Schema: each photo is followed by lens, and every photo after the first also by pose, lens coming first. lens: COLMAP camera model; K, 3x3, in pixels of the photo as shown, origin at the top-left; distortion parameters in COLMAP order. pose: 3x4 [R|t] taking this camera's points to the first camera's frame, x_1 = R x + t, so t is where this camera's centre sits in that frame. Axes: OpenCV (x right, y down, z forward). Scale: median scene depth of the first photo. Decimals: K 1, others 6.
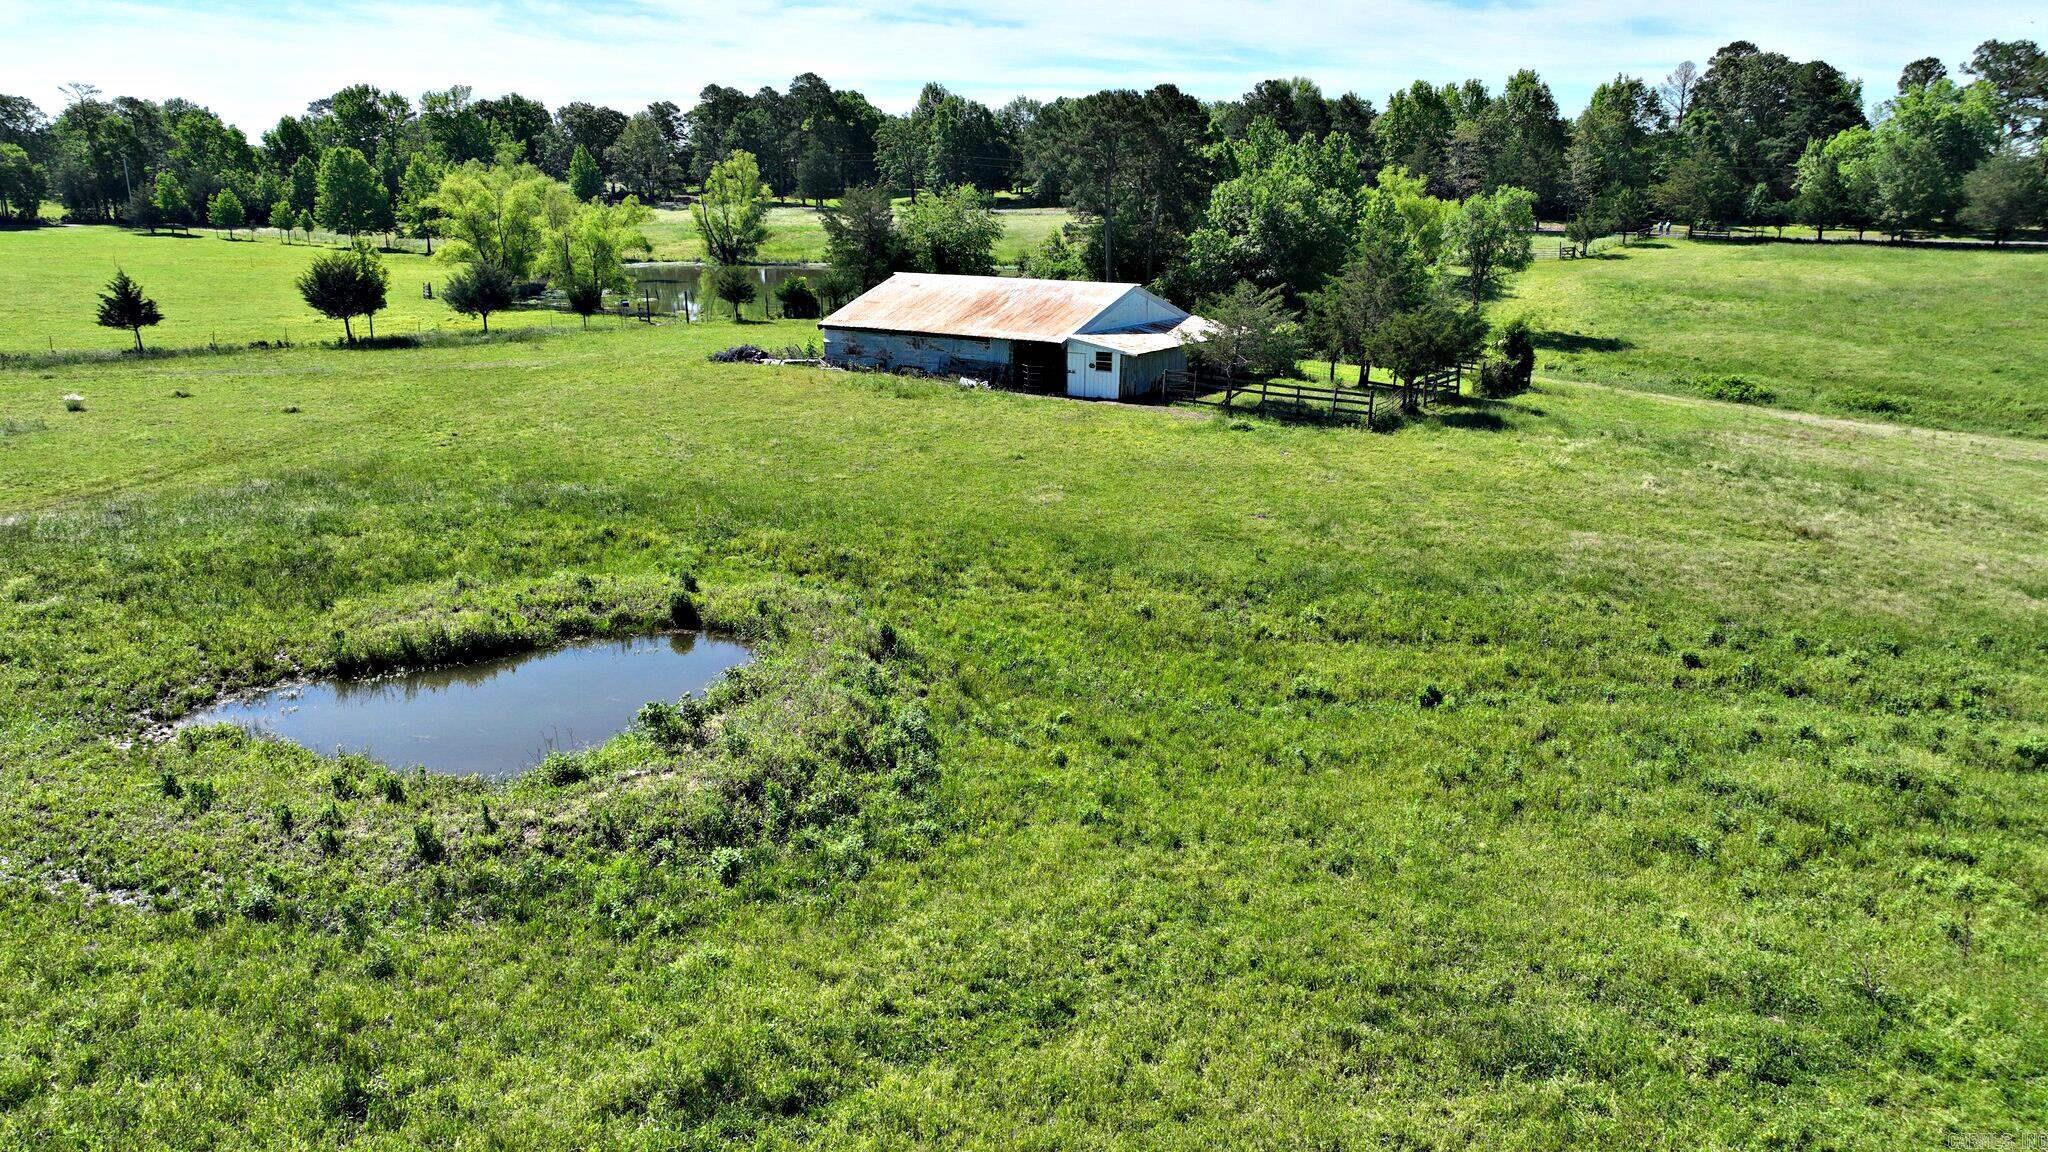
lens RADIAL K [[1439.7, 0, 1017.7], [0, 1439.7, 574.6], [0, 0, 1]] dist [-0.004927, 0.019127]
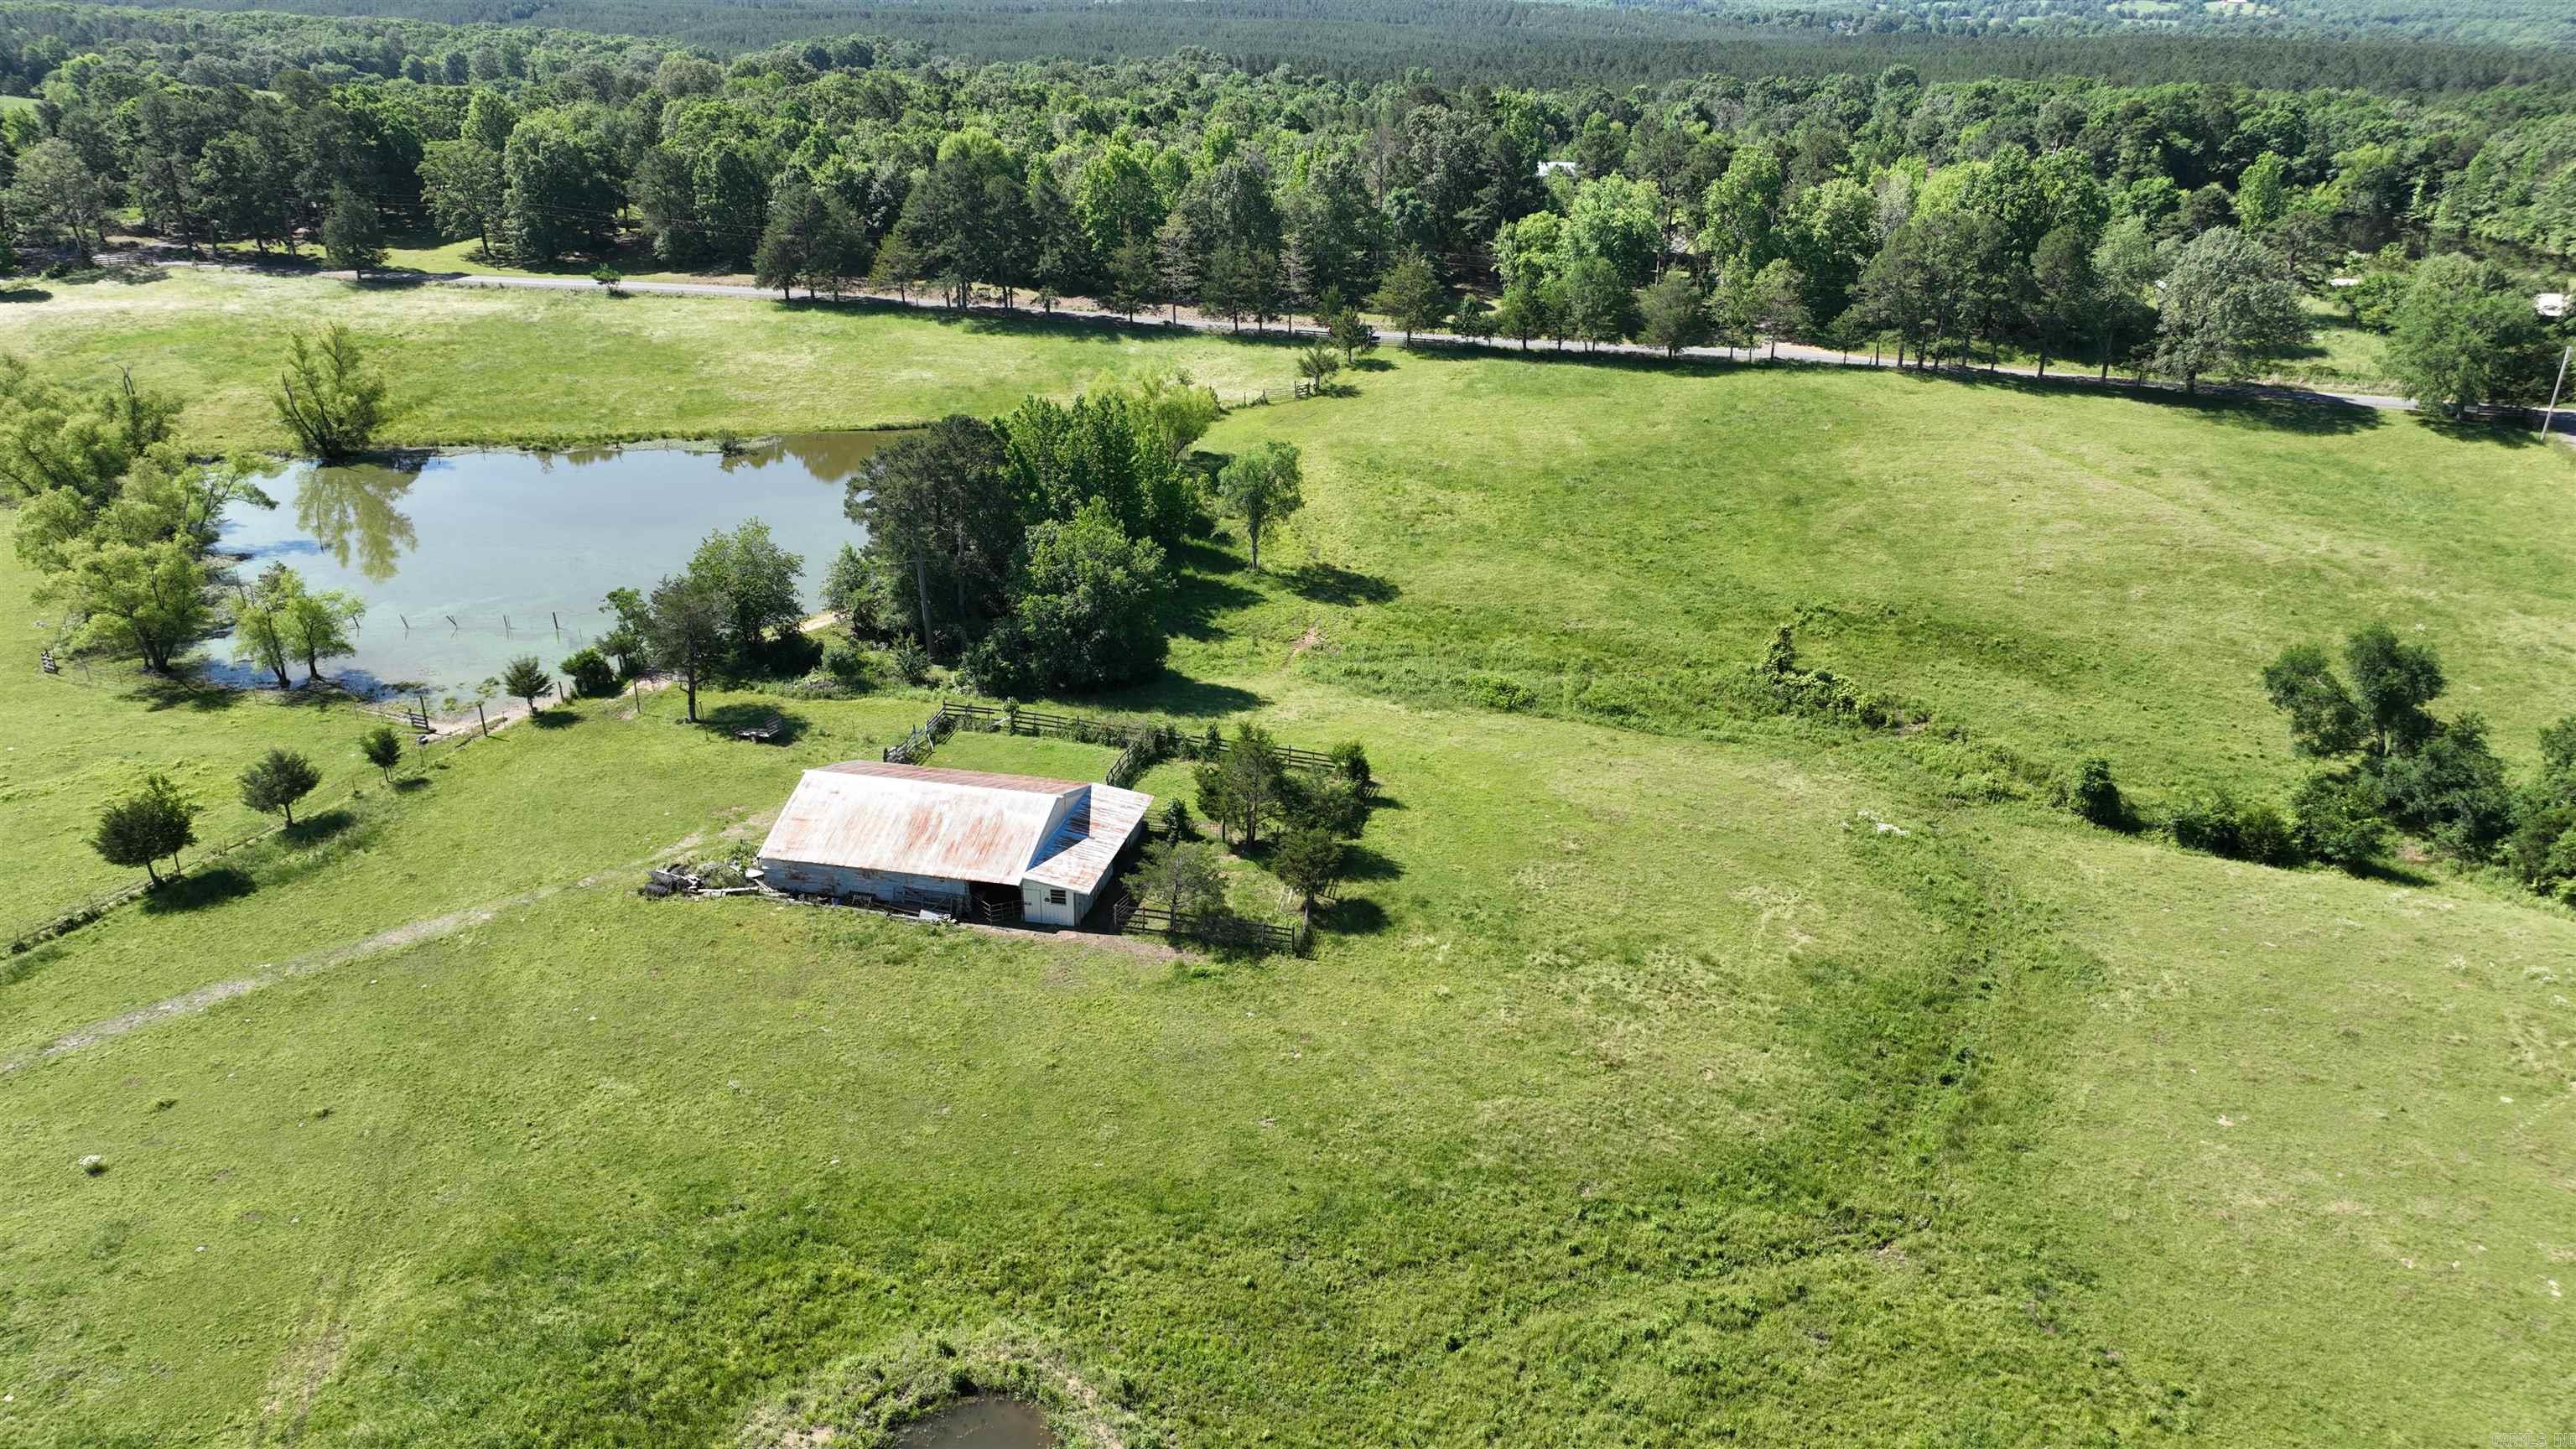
lens RADIAL K [[1810.9, 0, 1286.3], [0, 1810.9, 729.7], [0, 0, 1]] dist [-0.004927, 0.019127]
pose [[0.921088, -0.148248, 0.360027, -0.129774], [0.097973, 0.983172, 0.154185, -0.228576], [-0.376826, -0.106745, 0.920113, -0.189432]]
